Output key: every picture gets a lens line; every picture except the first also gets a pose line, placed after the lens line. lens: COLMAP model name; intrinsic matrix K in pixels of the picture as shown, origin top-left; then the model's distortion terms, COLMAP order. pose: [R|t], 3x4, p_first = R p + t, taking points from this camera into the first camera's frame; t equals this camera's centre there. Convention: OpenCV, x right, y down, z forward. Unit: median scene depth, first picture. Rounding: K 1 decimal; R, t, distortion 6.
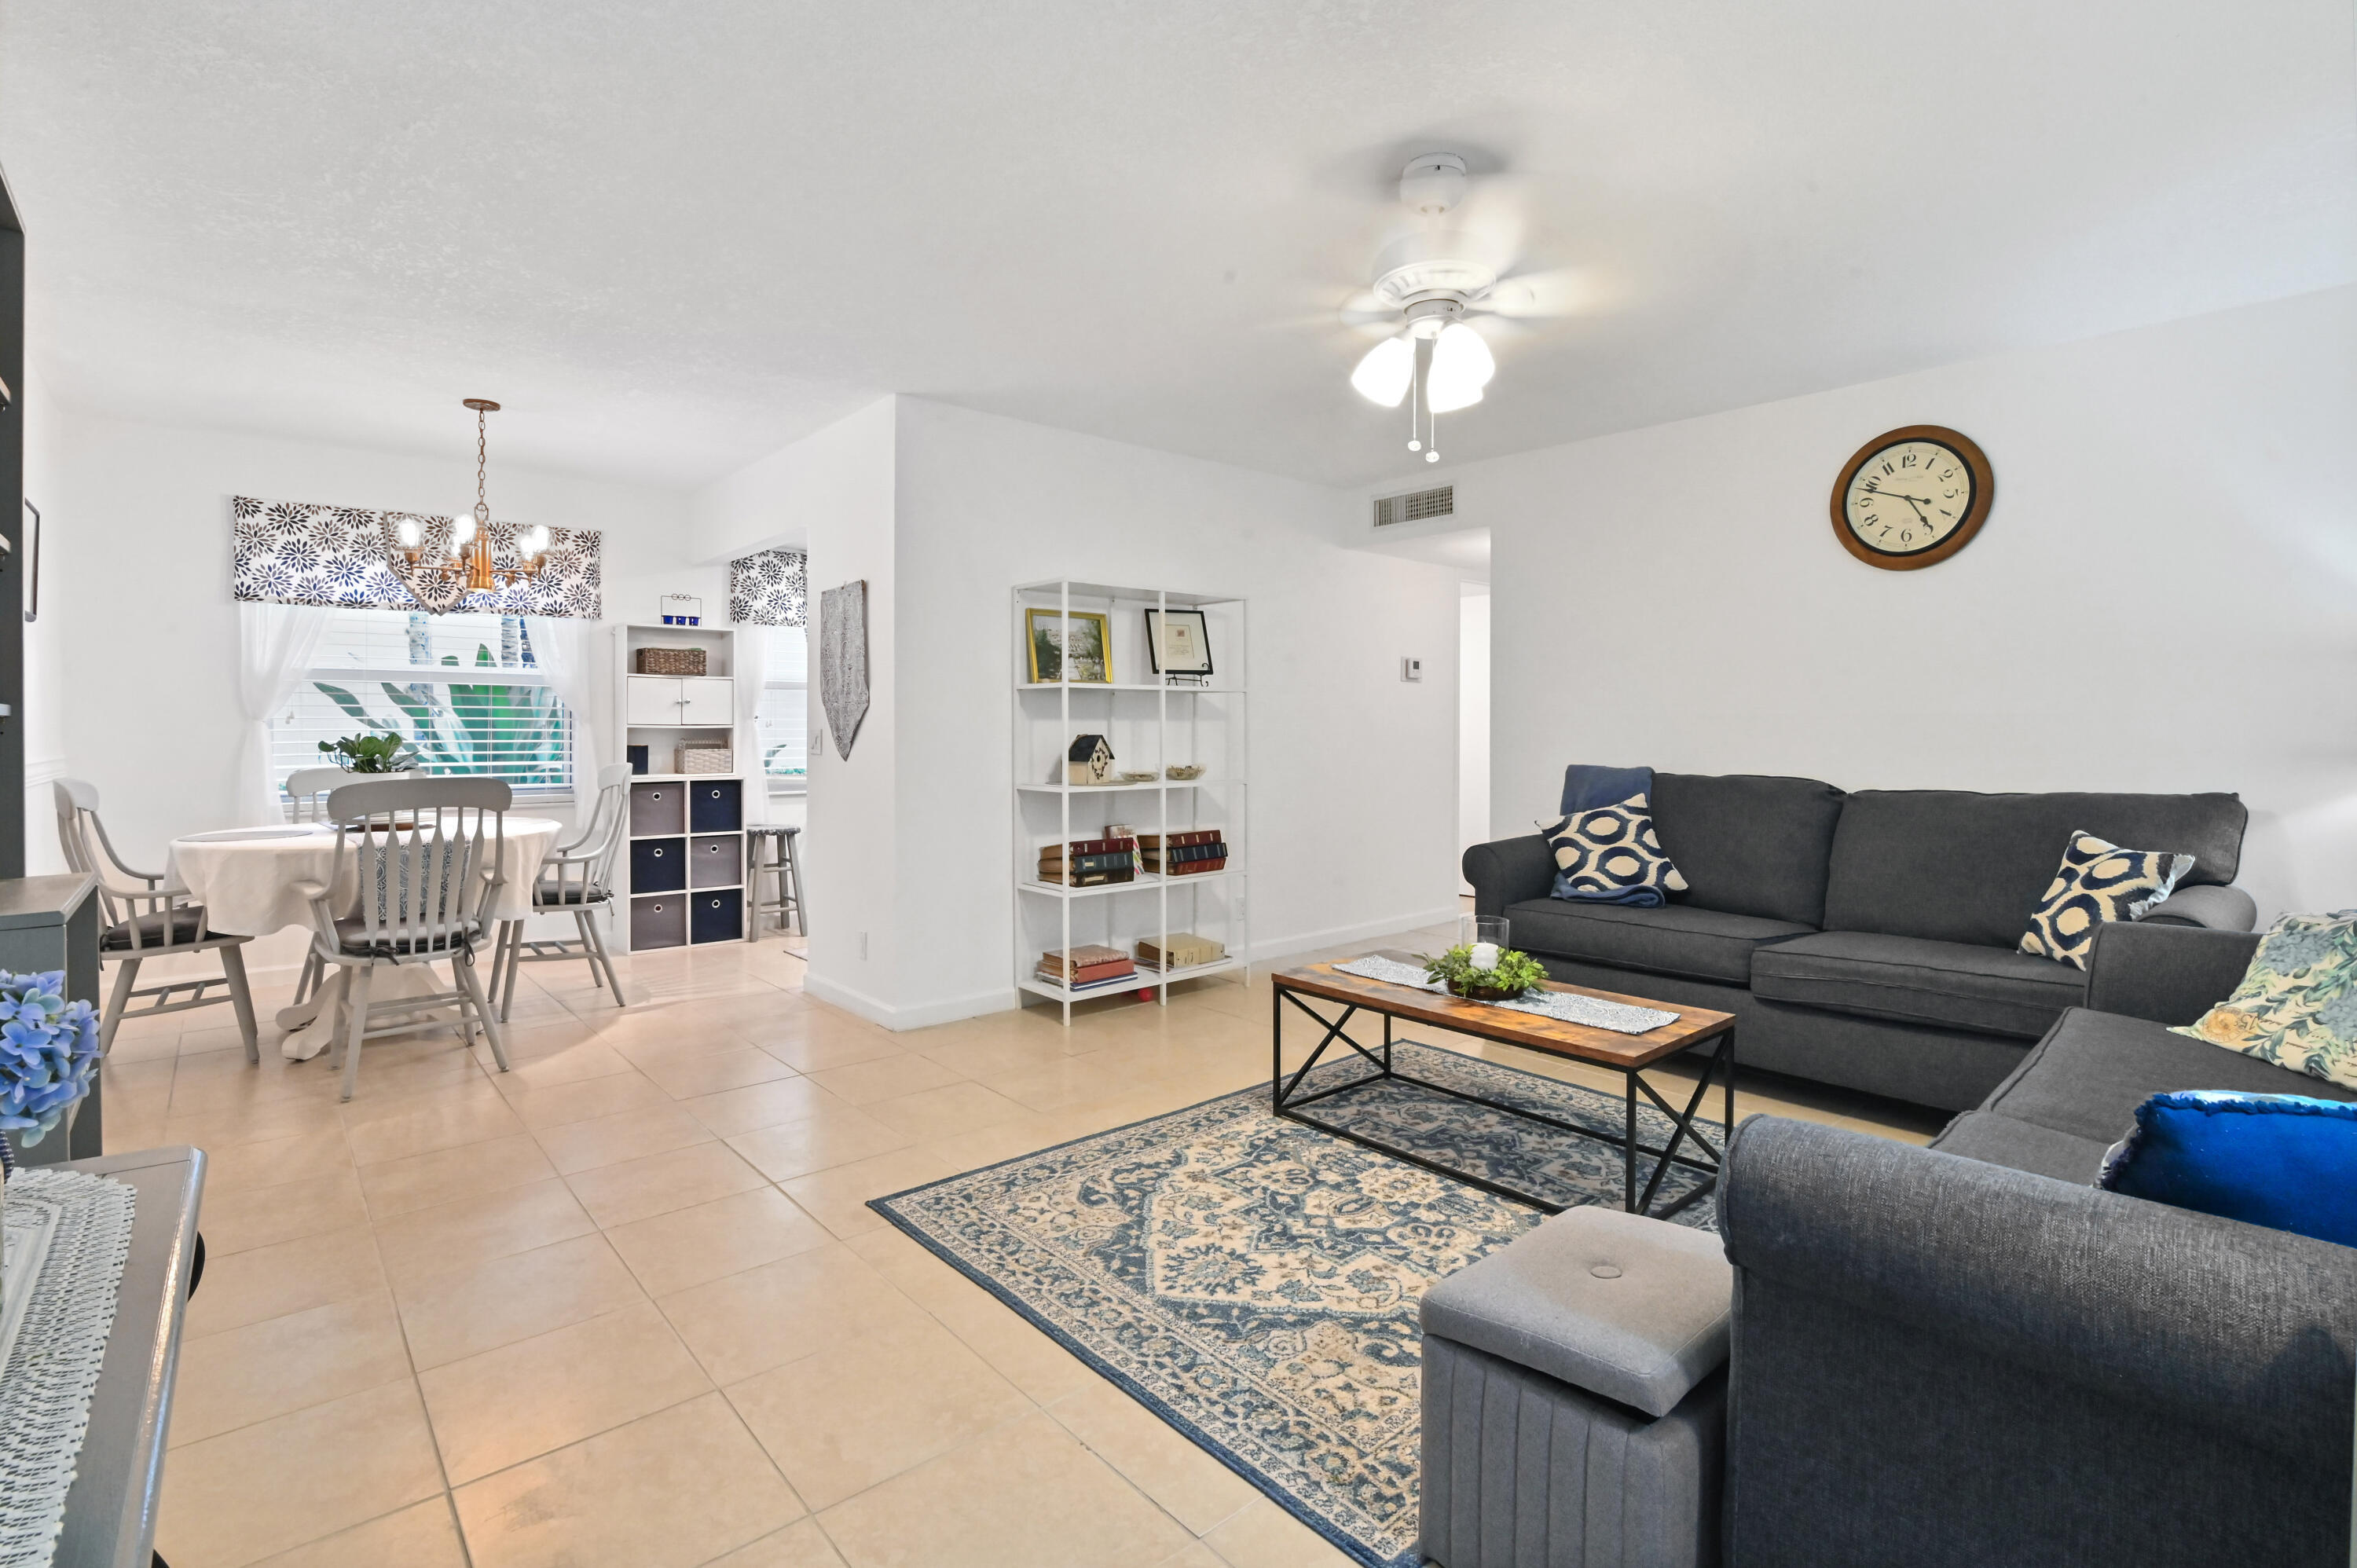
lens RADIAL K [[1101.5, 0, 1171.6], [0, 1101.5, 739.5], [0, 0, 1]] dist [-0.018090, 0.000002]
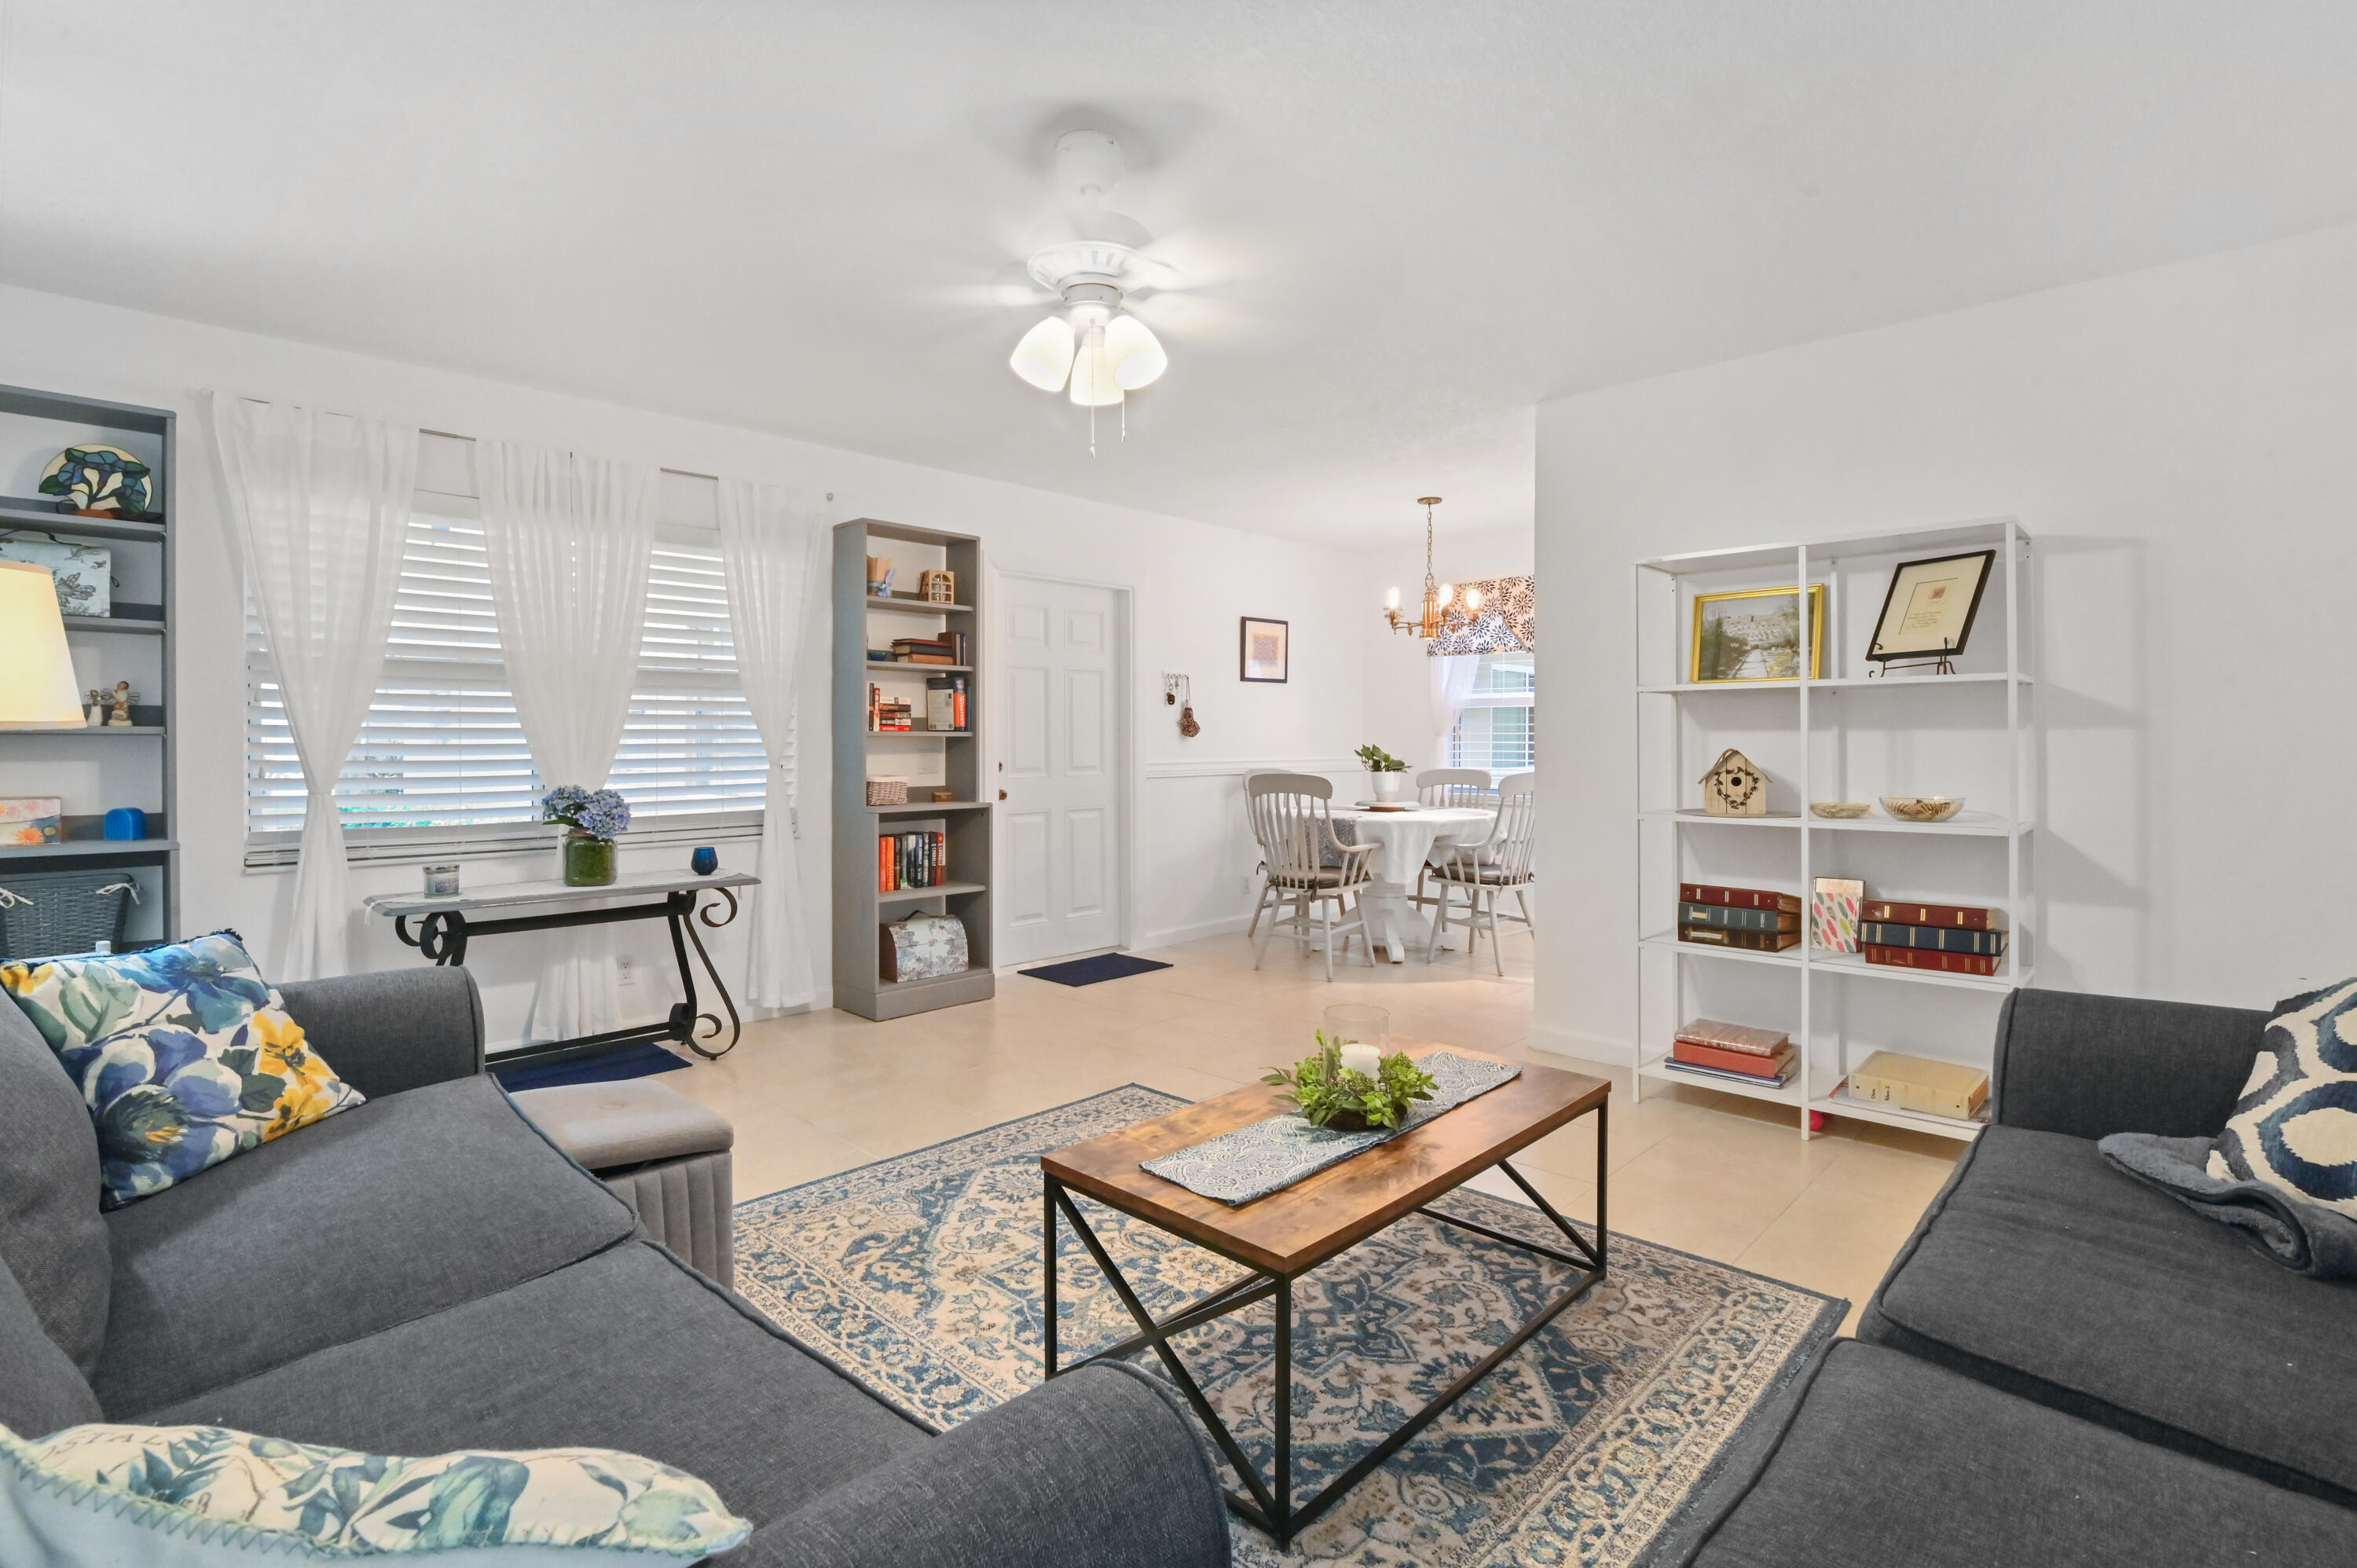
lens RADIAL K [[1091.3, 0, 1178.2], [0, 1091.3, 744.5], [0, 0, 1]] dist [-0.000881, -0.000063]
pose [[0.086223, 0.004100, -0.996267, 0.621215], [-0.003662, 0.999986, 0.003799, -0.009824], [0.996269, 0.003321, 0.086237, 0.519446]]
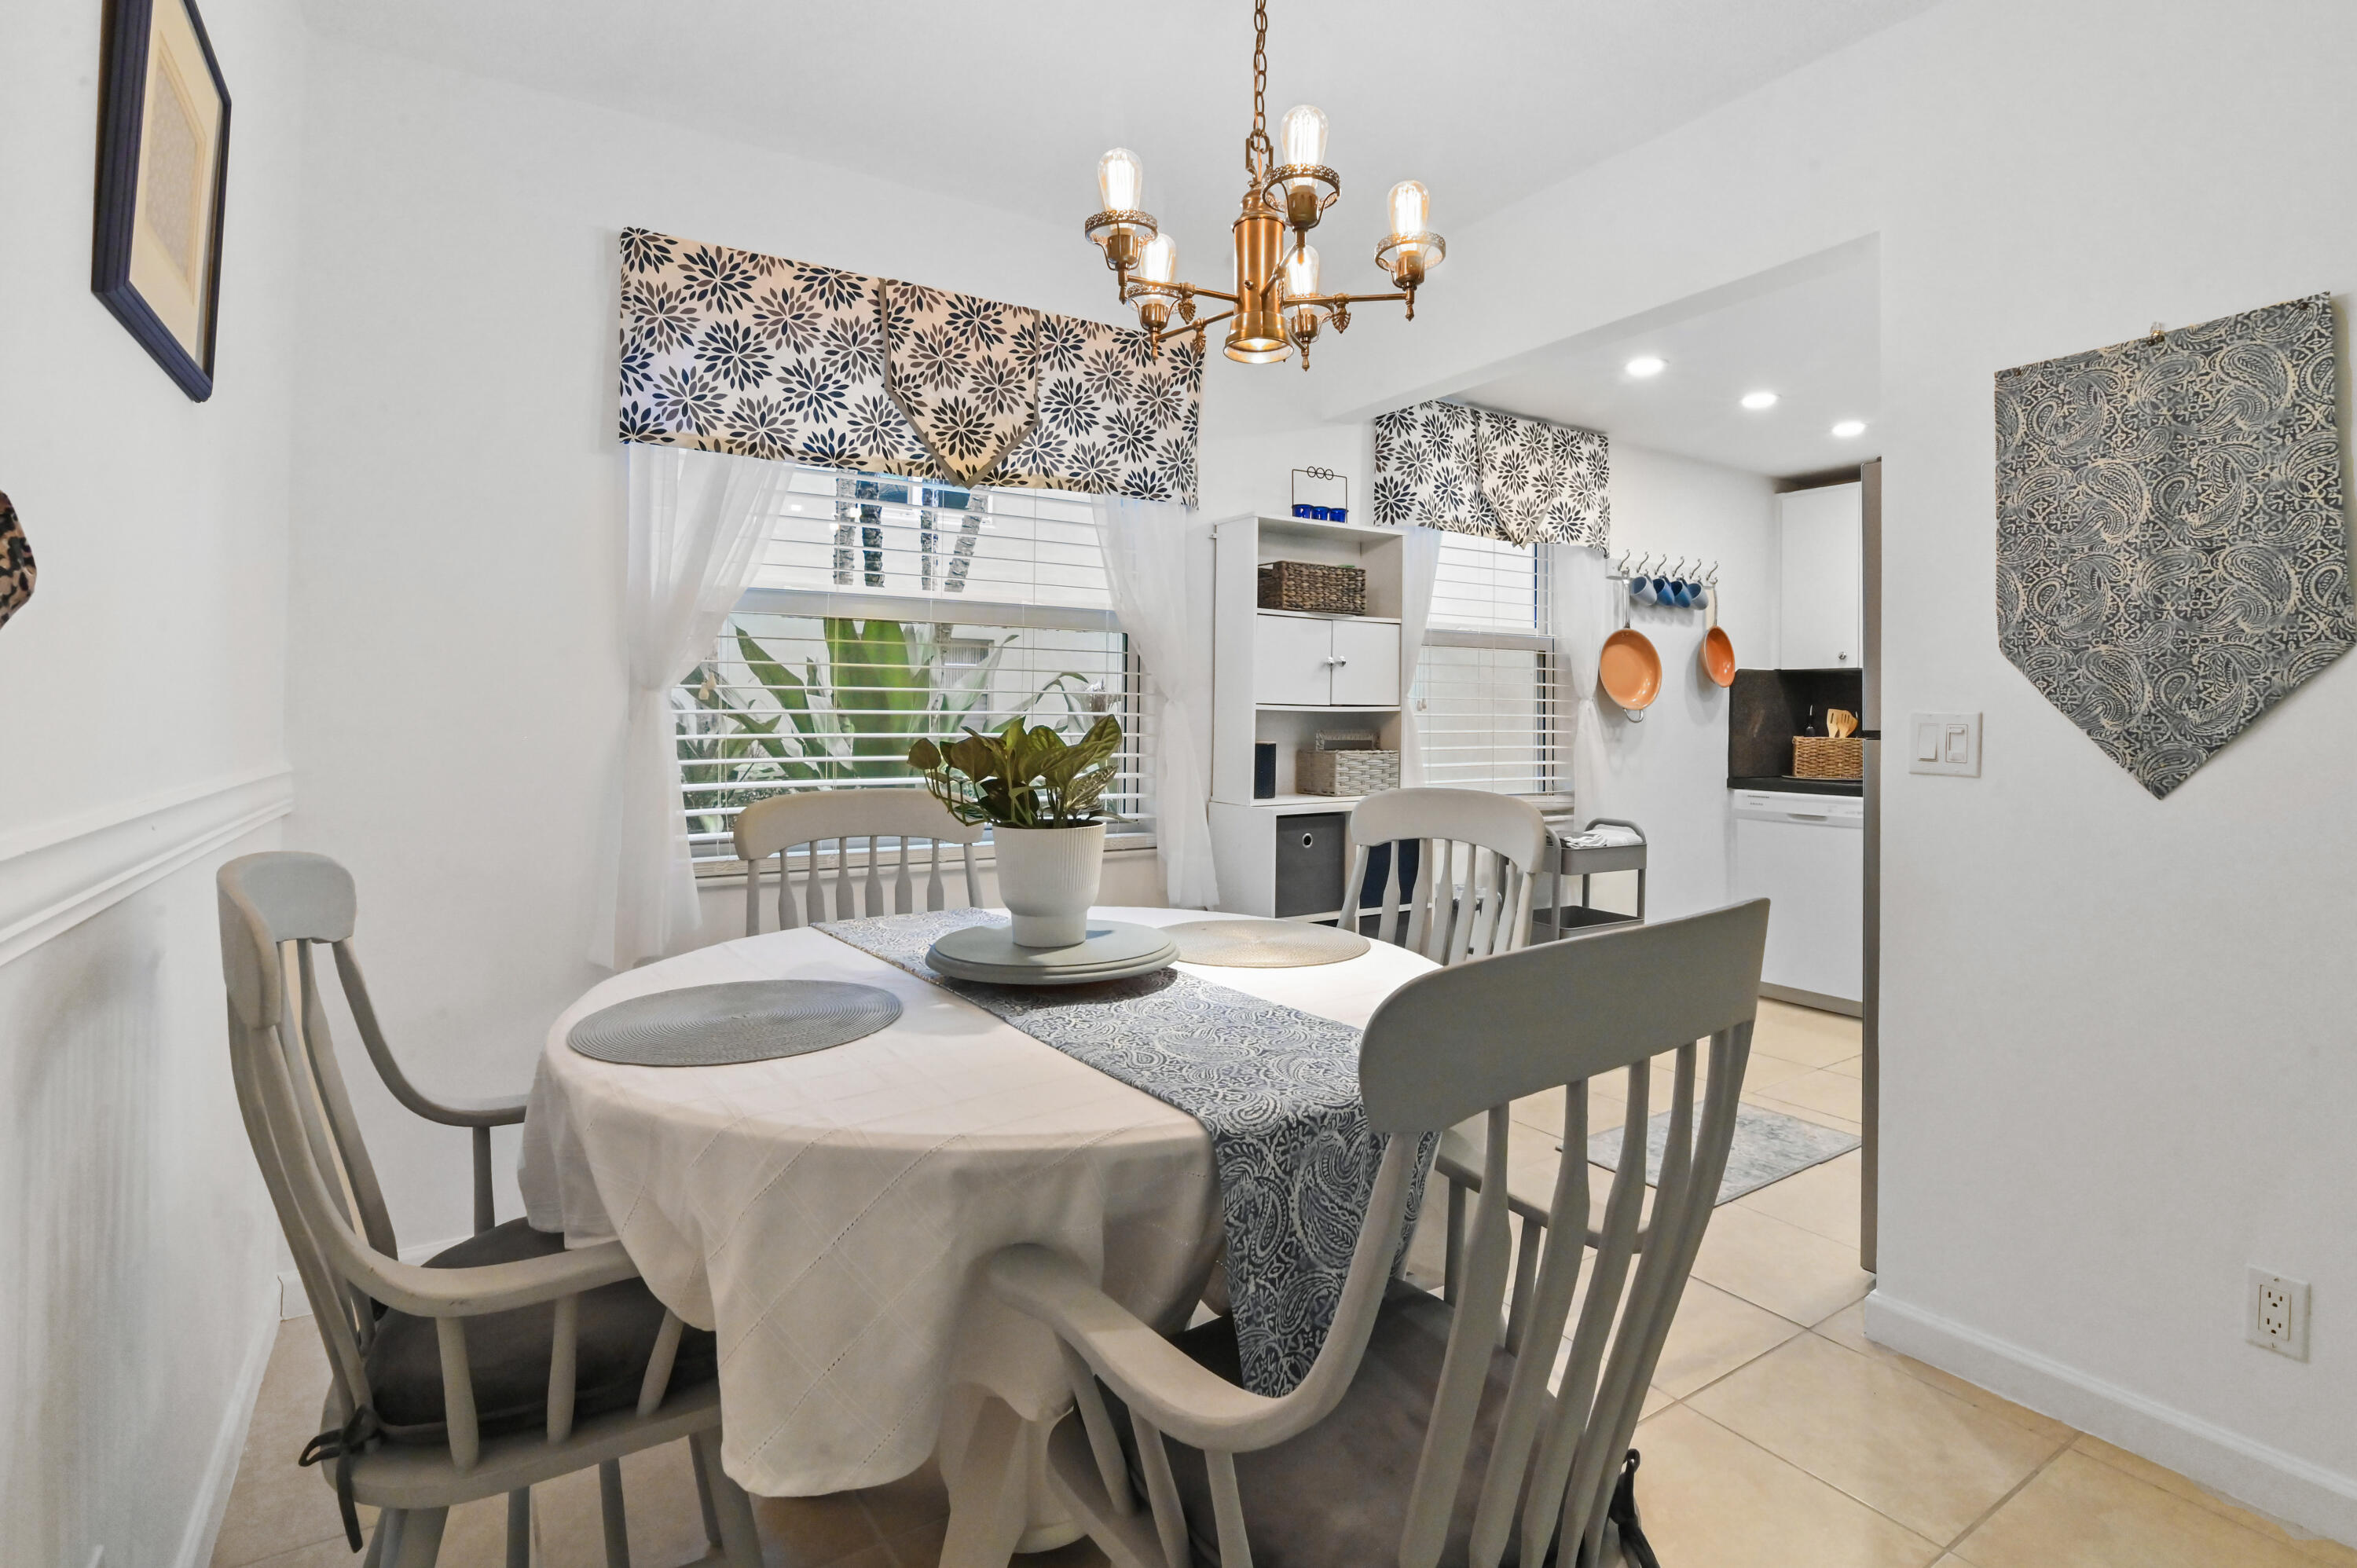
lens RADIAL K [[1121.1, 0, 1182.4], [0, 1121.1, 691.9], [0, 0, 1]] dist [-0.019884, -0.000219]
pose [[0.990404, 0.001291, -0.138195, -0.544809], [-0.005703, 0.999486, -0.031533, -0.002885], [0.138083, 0.032019, 0.989903, 0.547097]]
